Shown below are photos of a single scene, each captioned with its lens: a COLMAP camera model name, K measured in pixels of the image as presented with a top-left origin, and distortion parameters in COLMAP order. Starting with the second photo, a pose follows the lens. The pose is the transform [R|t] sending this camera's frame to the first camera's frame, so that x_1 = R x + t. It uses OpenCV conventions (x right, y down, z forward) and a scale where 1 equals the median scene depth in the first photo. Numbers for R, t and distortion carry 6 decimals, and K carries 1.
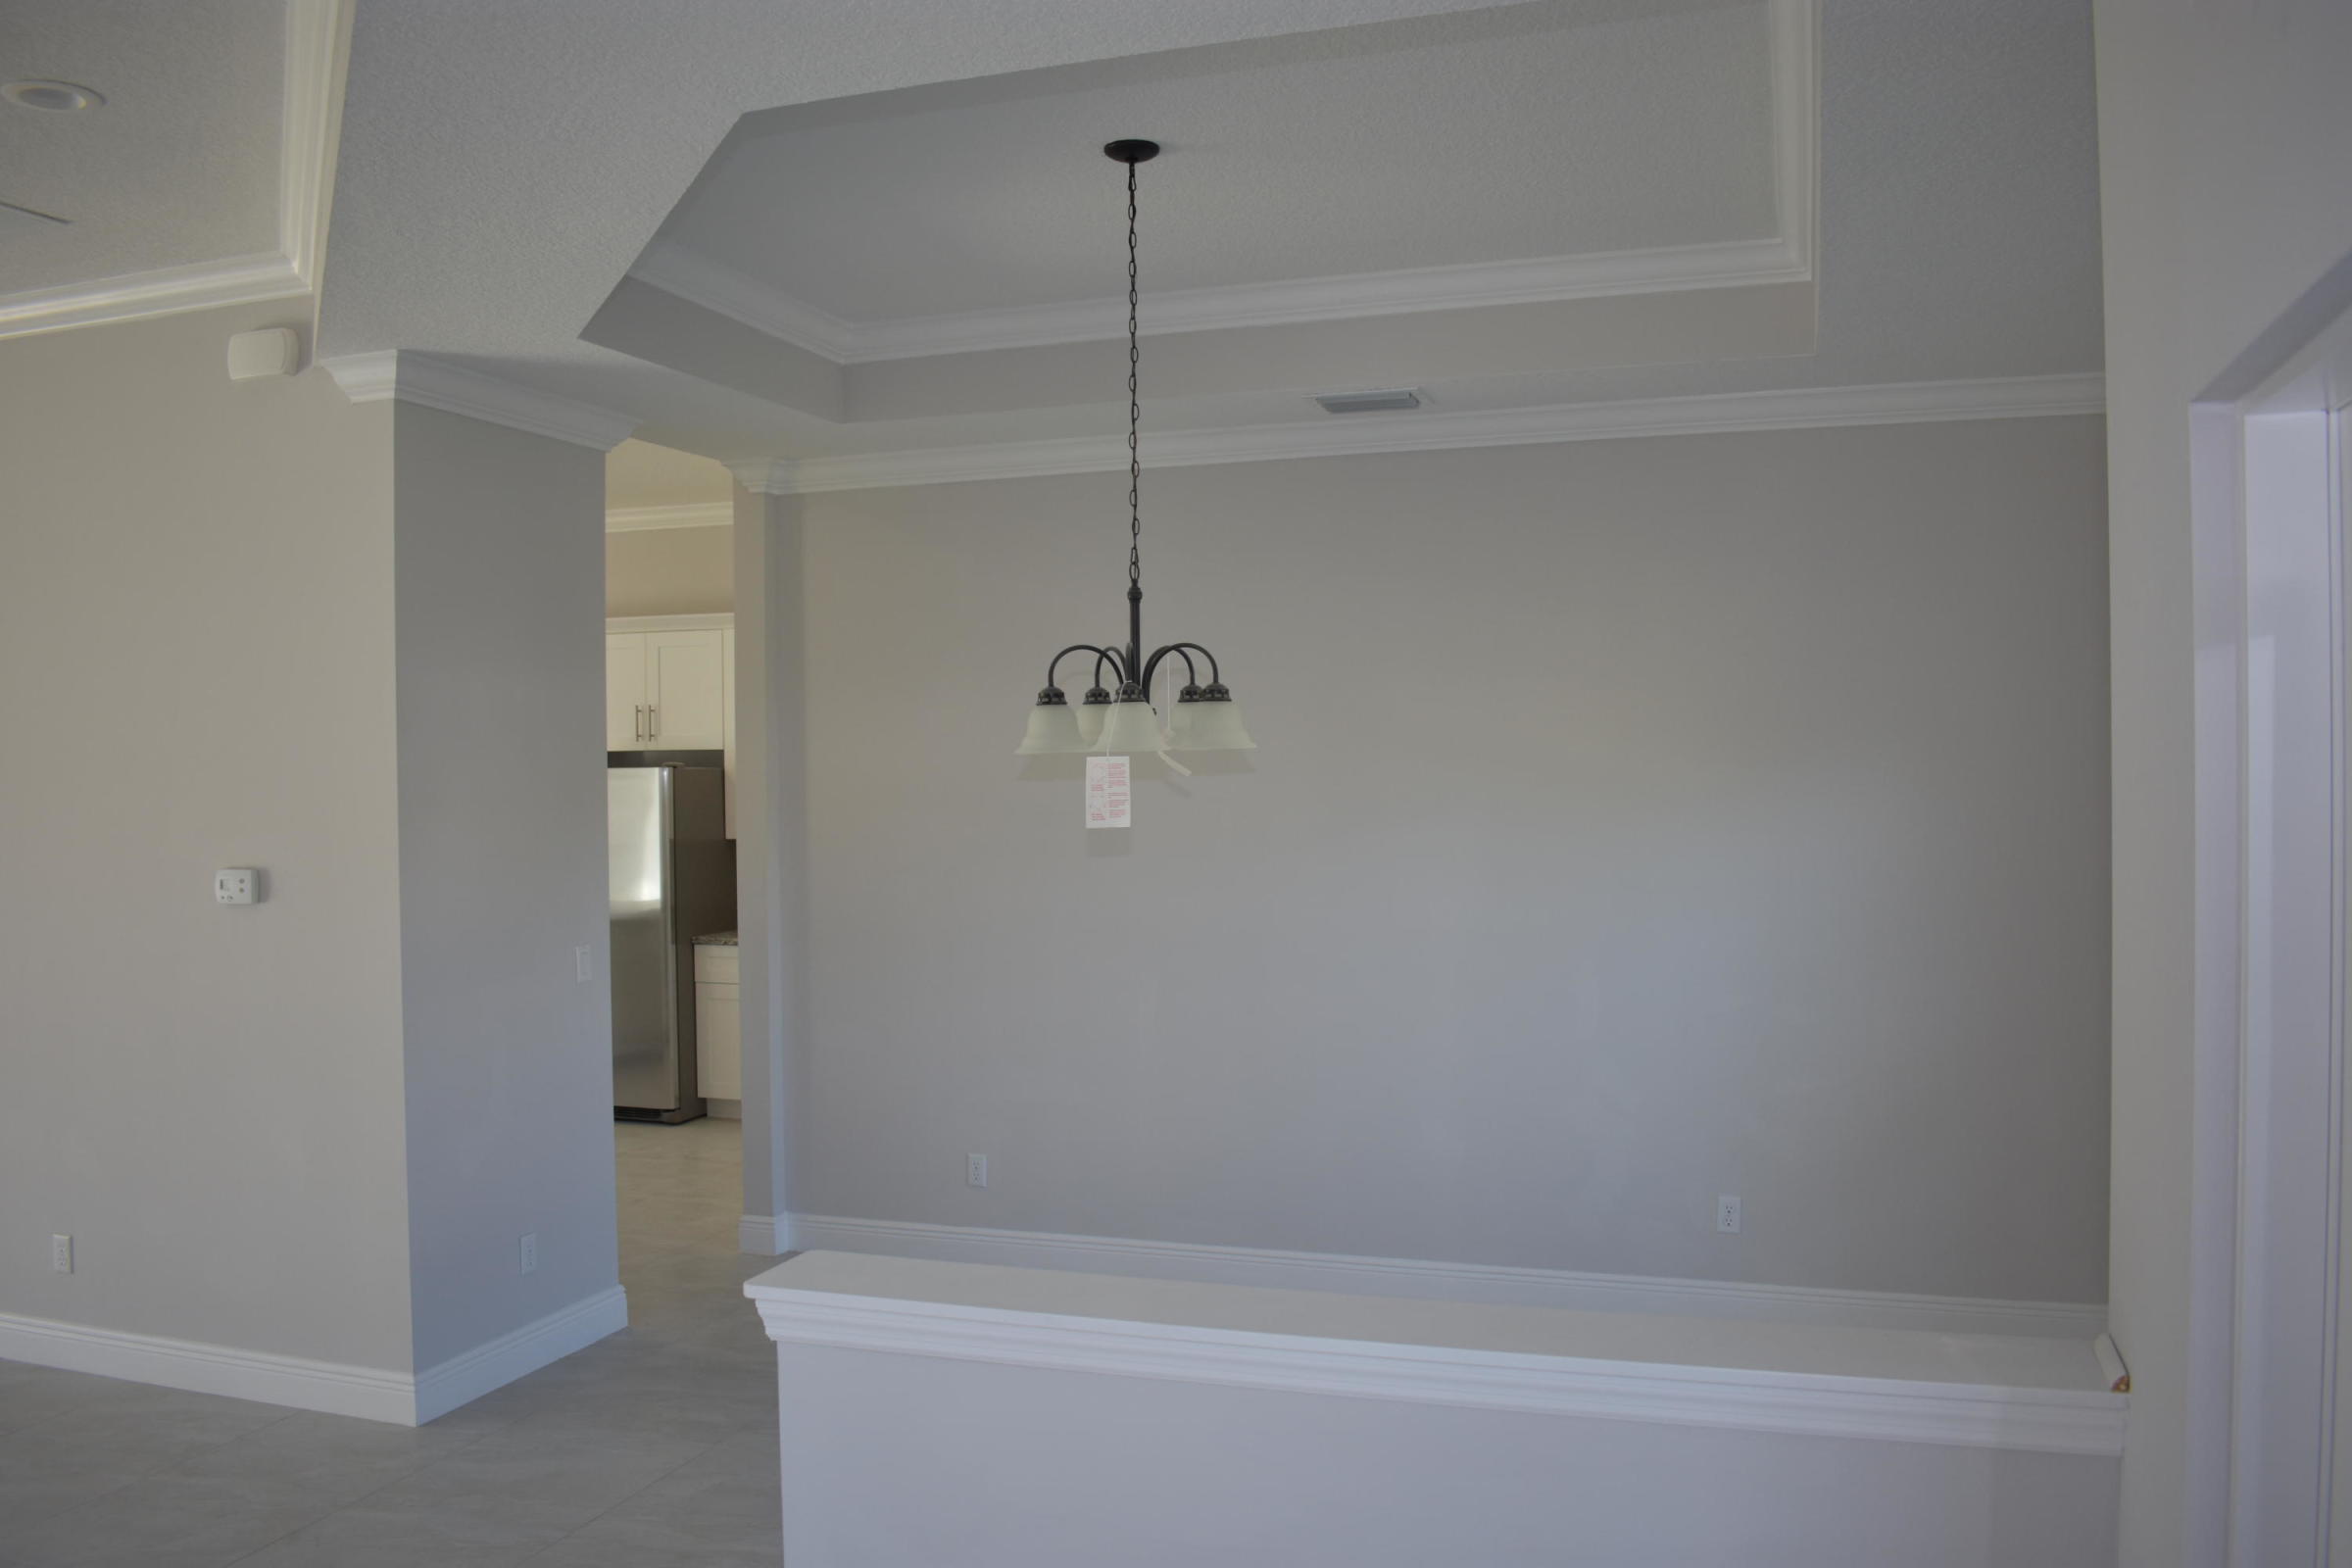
lens RADIAL K [[1854.0, 0, 1172.3], [0, 1854.0, 789.3], [0, 0, 1]] dist [-0.091605, 0.013648]
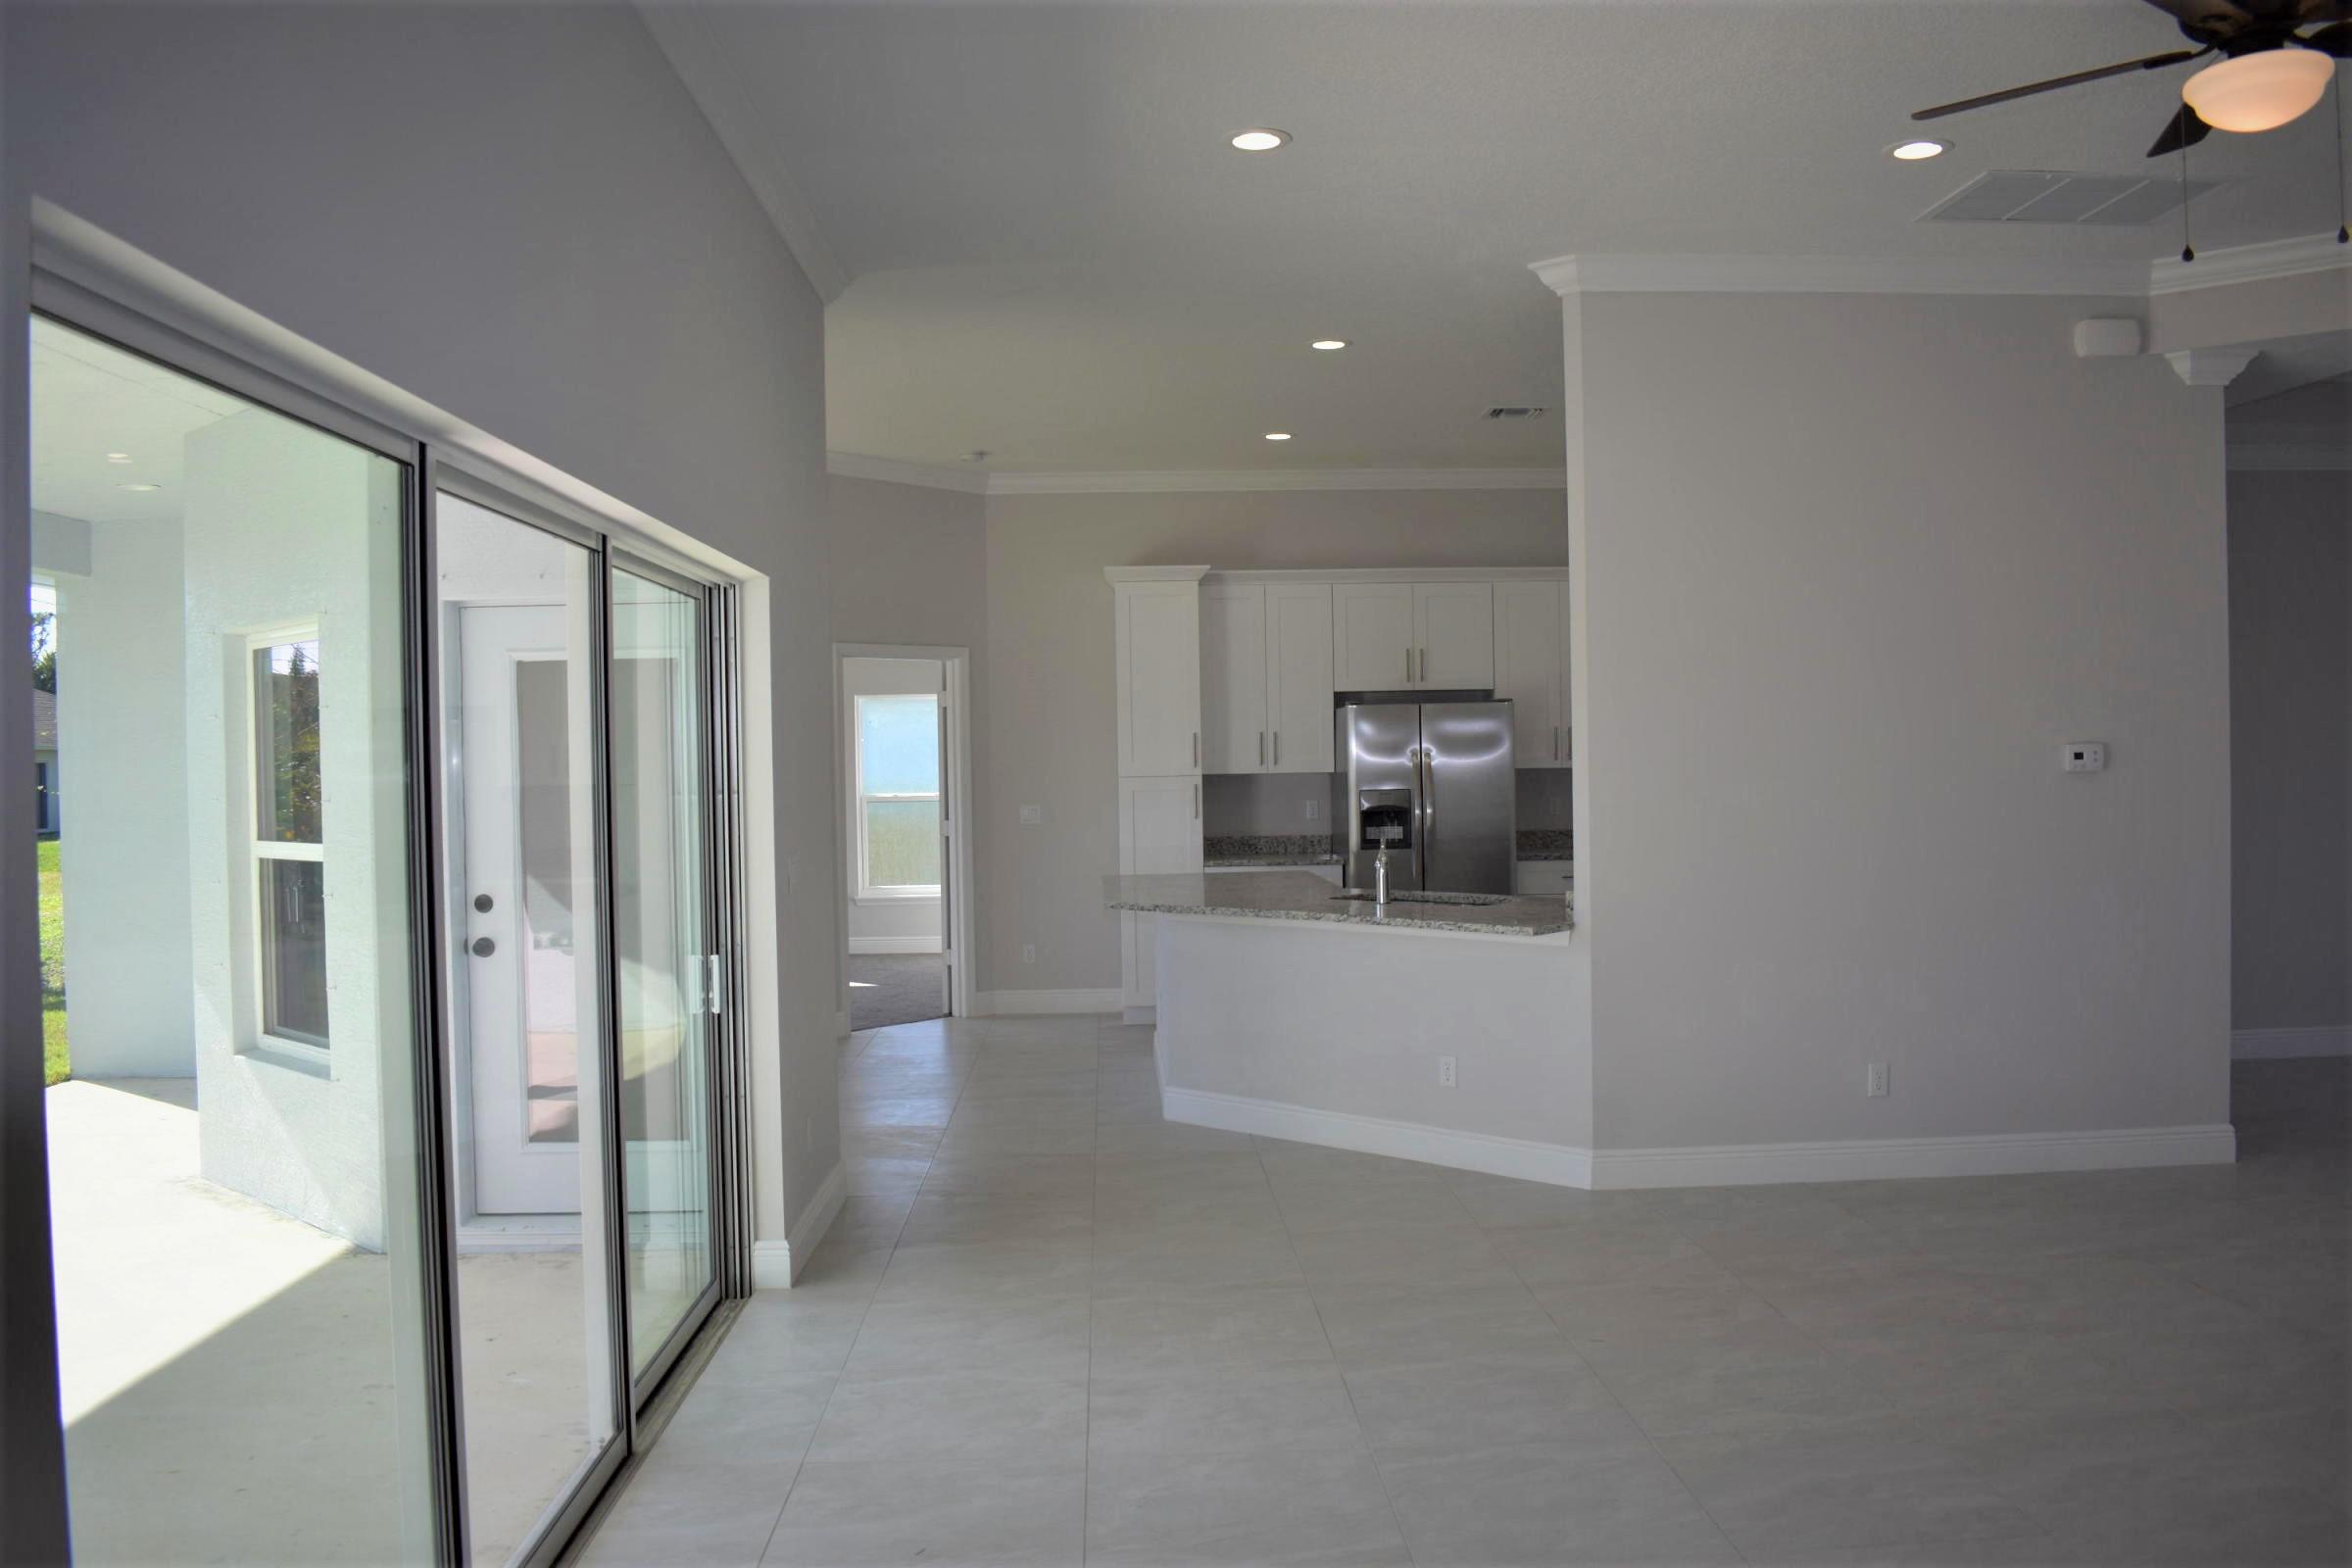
lens RADIAL K [[1854.0, 0, 1172.3], [0, 1854.0, 789.3], [0, 0, 1]] dist [-0.091605, 0.013648]
pose [[0.936484, -0.010860, 0.350543, -1.807963], [0.011381, 0.999935, 0.000573, 0.079091], [-0.350527, 0.003453, 0.936546, 0.052581]]
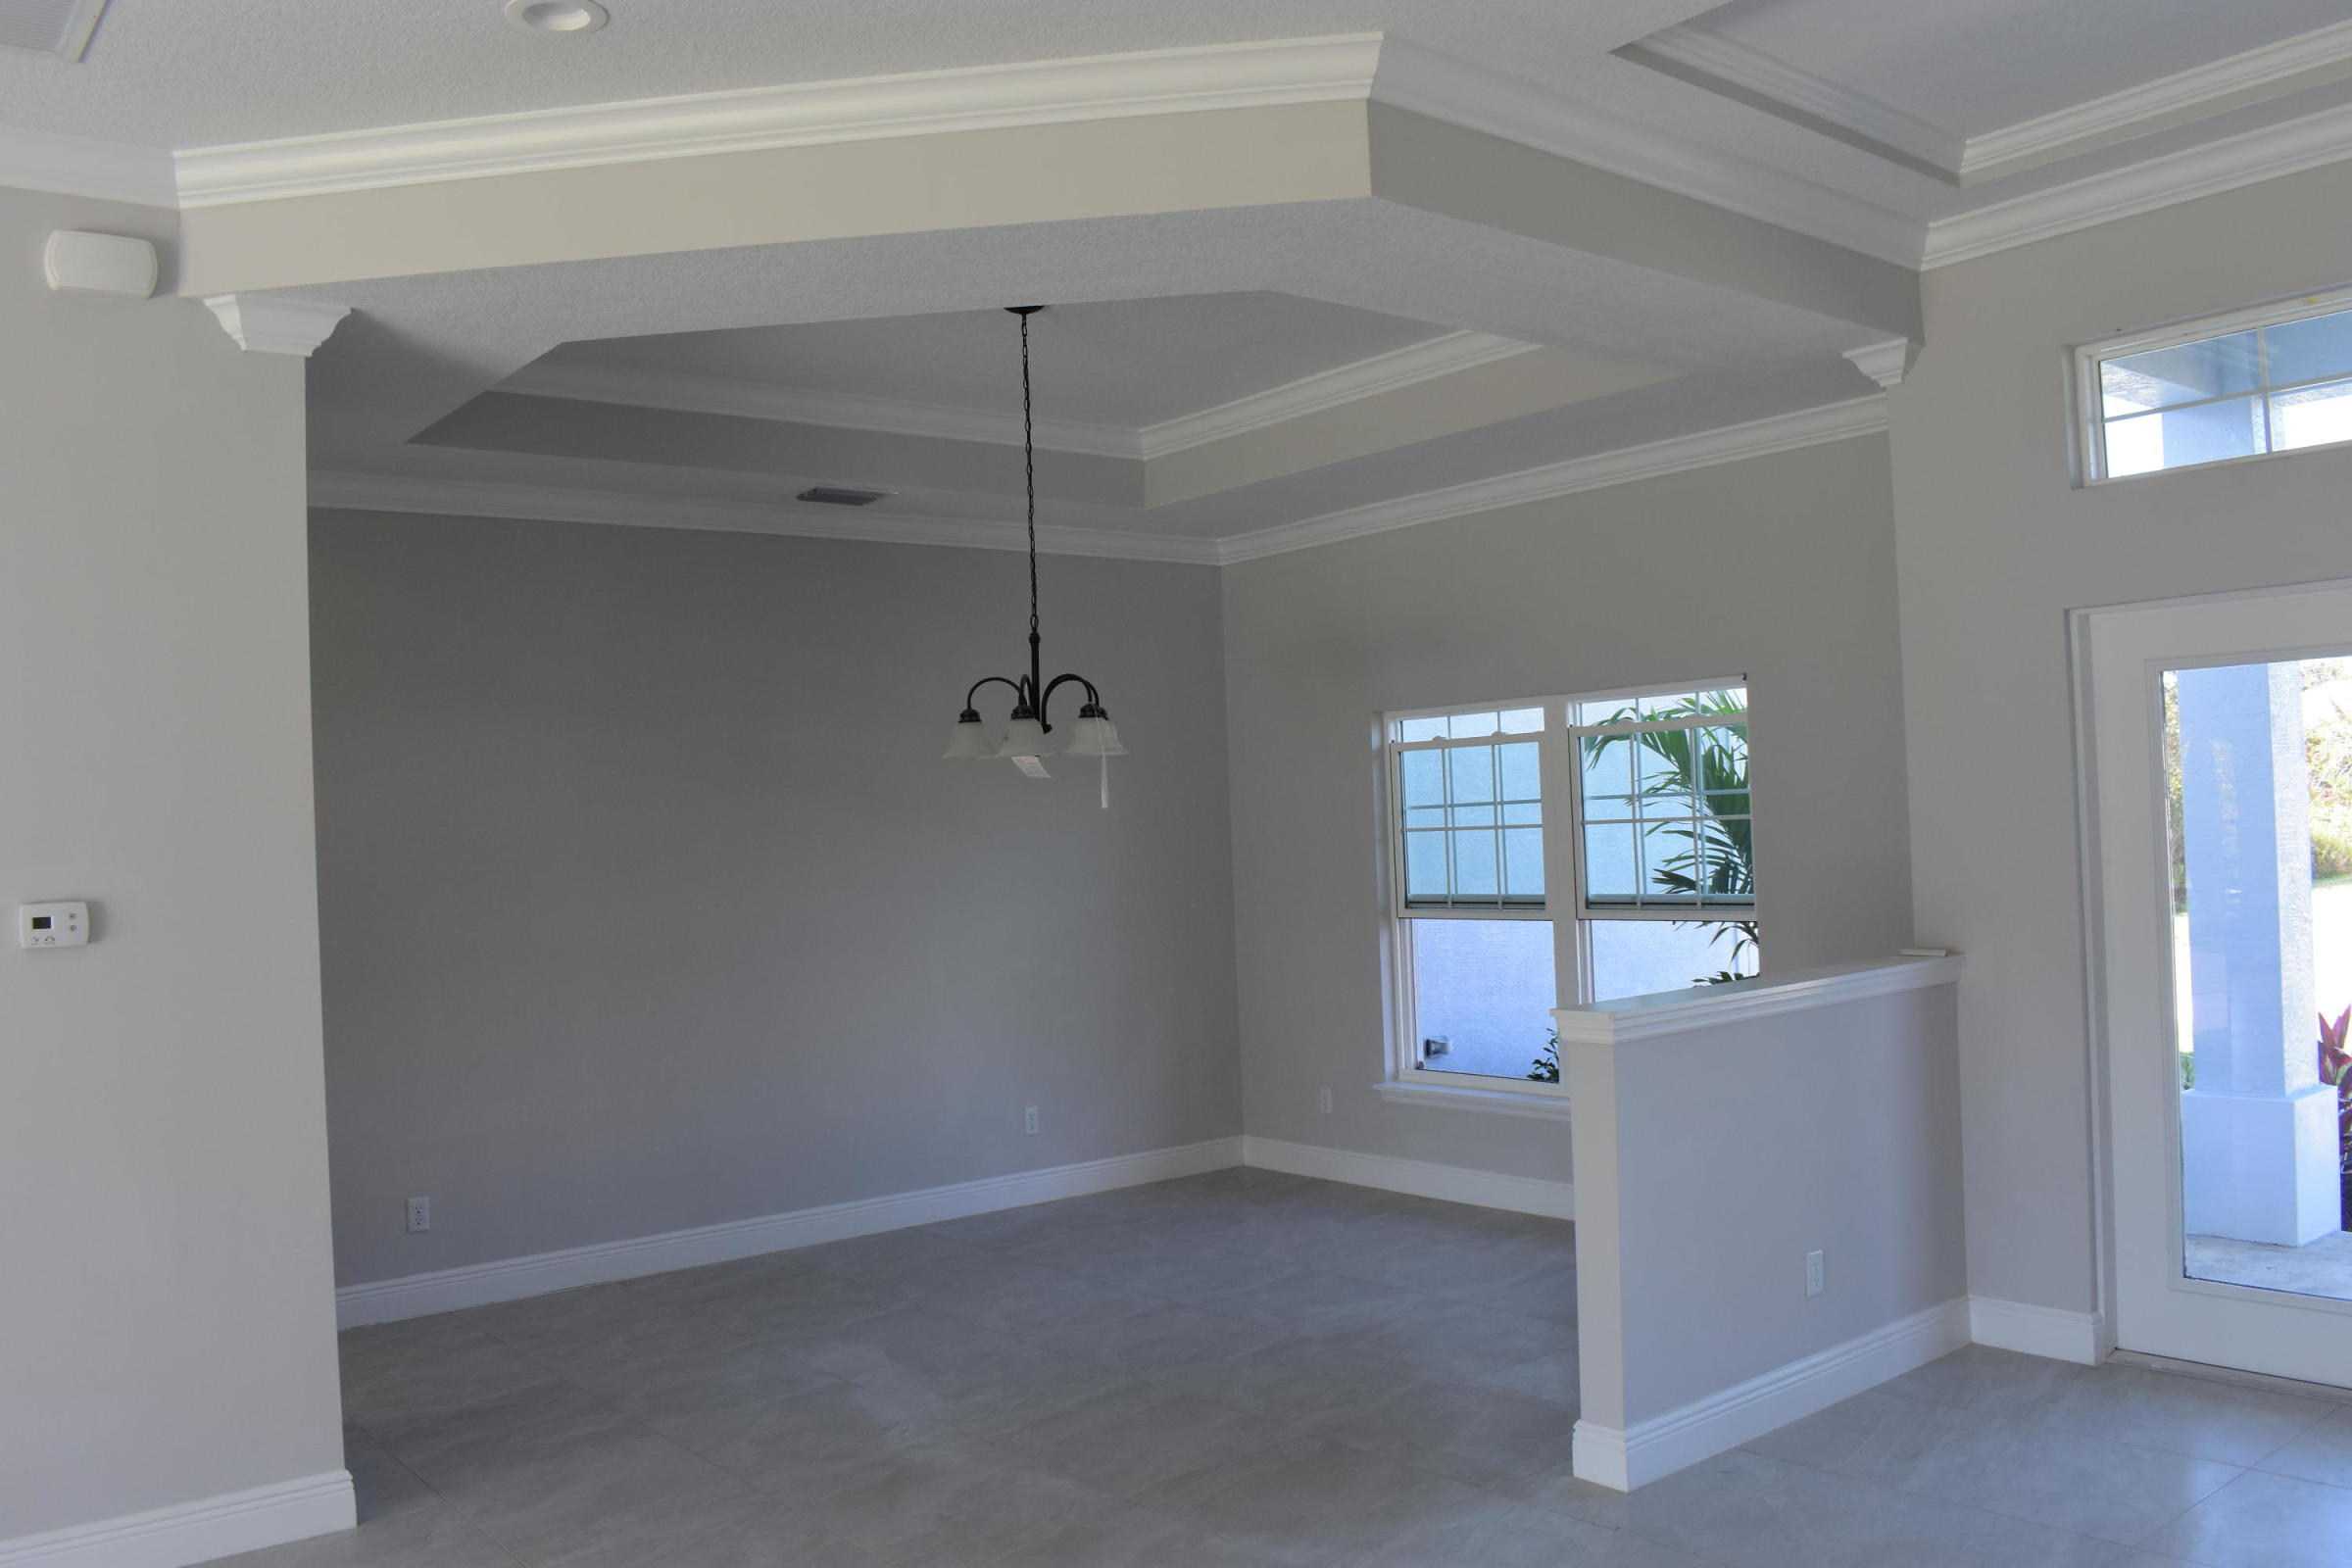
lens RADIAL K [[1854.0, 0, 1172.3], [0, 1854.0, 789.3], [0, 0, 1]] dist [-0.091605, 0.013648]
pose [[0.542897, 0.004430, 0.839788, -1.054824], [0.046657, 0.998283, -0.035428, 0.052803], [-0.838502, 0.058416, 0.541758, 0.203390]]
